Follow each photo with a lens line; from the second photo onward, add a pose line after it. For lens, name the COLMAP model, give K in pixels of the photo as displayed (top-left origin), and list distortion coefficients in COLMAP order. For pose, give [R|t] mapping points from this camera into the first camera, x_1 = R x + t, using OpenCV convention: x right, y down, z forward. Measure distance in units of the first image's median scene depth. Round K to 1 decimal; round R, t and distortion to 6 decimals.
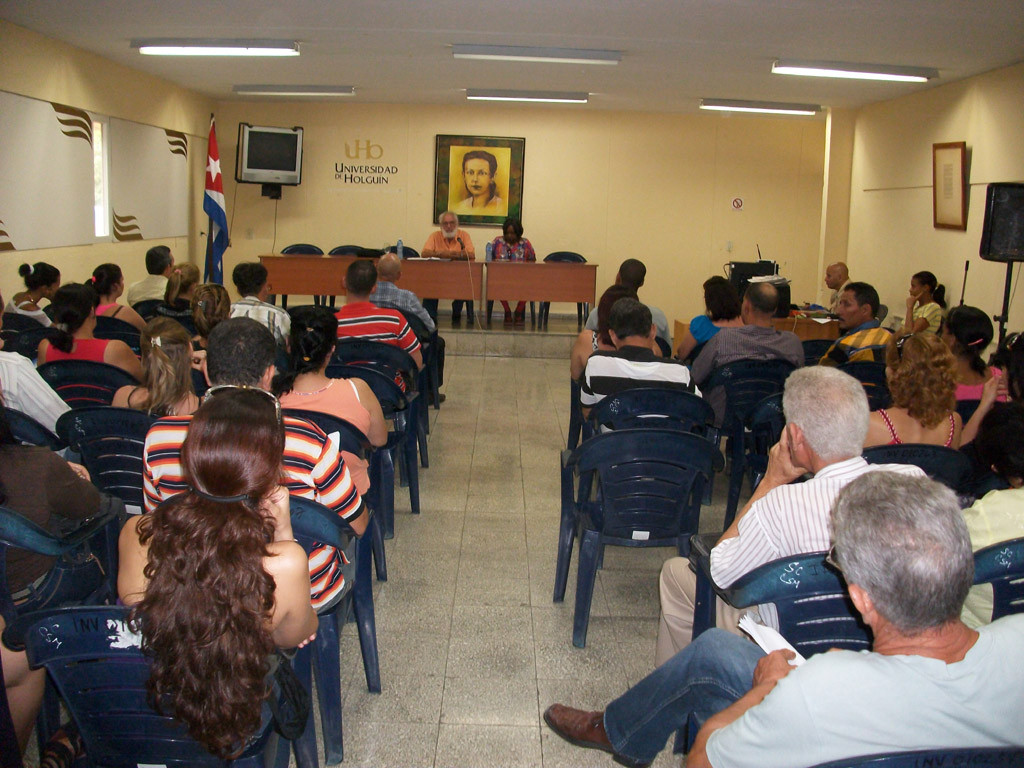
lens RADIAL K [[972.4, 0, 514.4], [0, 972.4, 386.2], [0, 0, 1]] dist [-0.114486, 0.000000]
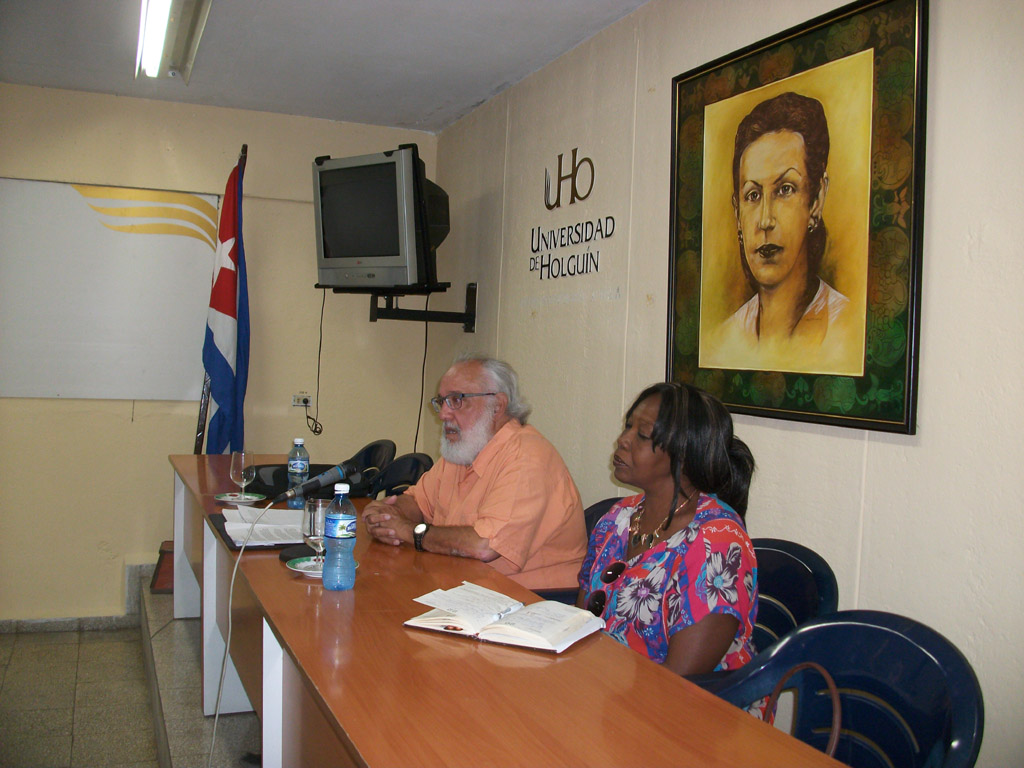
lens RADIAL K [[972.4, 0, 510.0], [0, 972.4, 381.7], [0, 0, 1]] dist [-0.114486, 0.000000]
pose [[0.379870, 0.009350, -0.924992, 0.152030], [-0.191177, 0.979155, -0.068614, -0.147925], [0.905069, 0.202901, 0.373739, 0.866171]]
